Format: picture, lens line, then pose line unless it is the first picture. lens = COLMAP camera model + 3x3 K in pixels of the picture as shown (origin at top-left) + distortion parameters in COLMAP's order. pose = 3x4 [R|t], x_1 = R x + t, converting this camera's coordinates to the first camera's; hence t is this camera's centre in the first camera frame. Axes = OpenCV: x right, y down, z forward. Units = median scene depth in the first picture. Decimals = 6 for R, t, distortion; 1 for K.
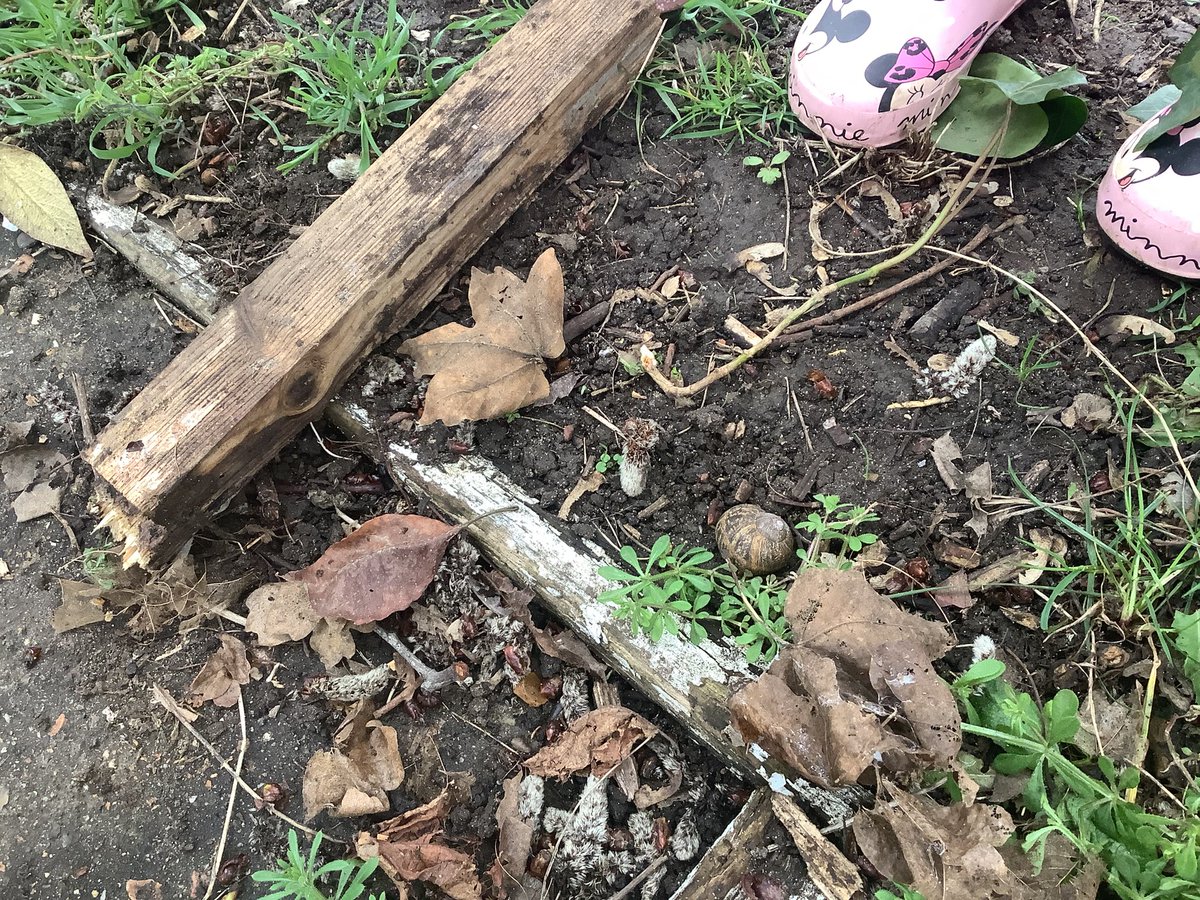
lens RADIAL K [[1045.1, 0, 575.6], [0, 1045.1, 454.0], [0, 0, 1]] dist [0.141996, -0.299148]
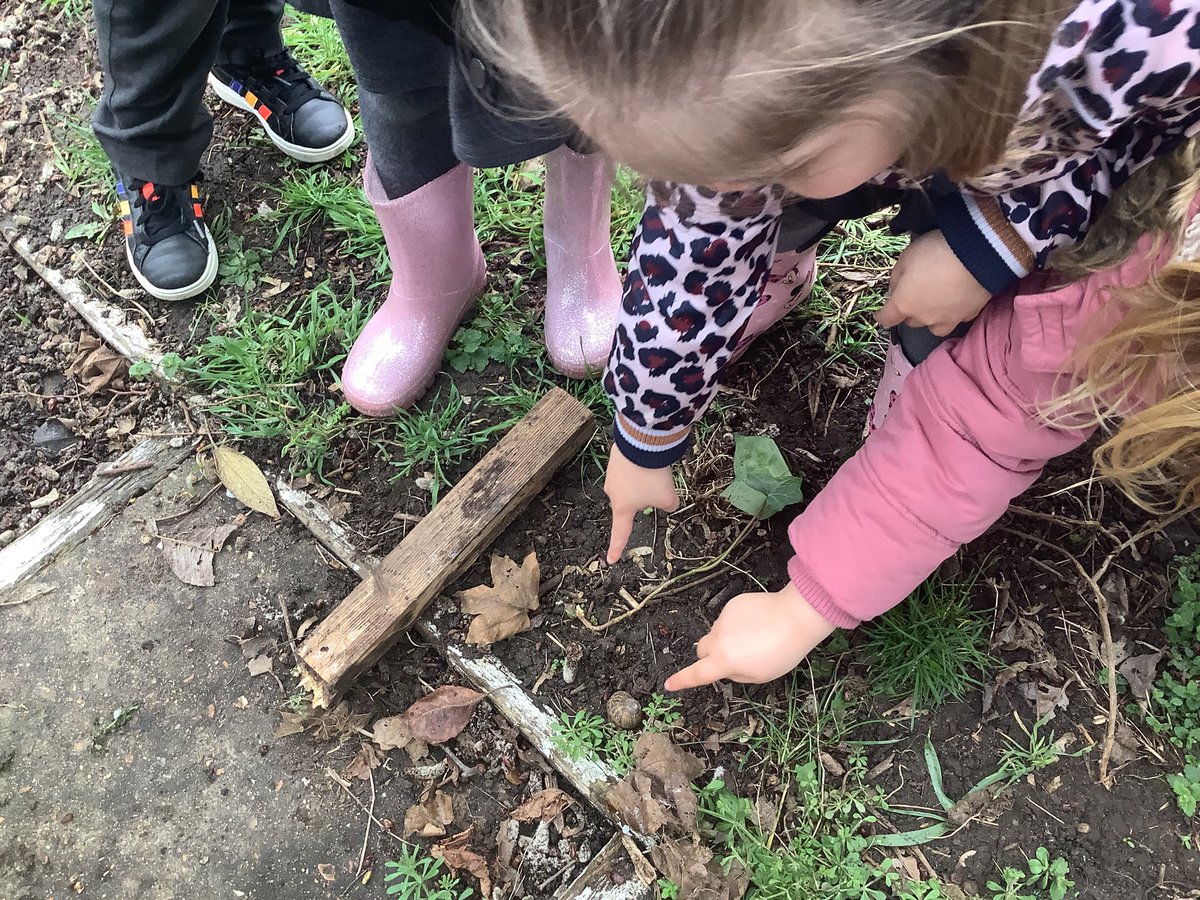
lens RADIAL K [[1045.1, 0, 575.6], [0, 1045.1, 454.0], [0, 0, 1]] dist [0.141996, -0.299148]
pose [[0.998150, 0.045498, 0.040330, -0.034738], [-0.046391, 0.998692, 0.021490, -0.449126], [-0.039299, -0.023321, 0.998955, -1.035346]]
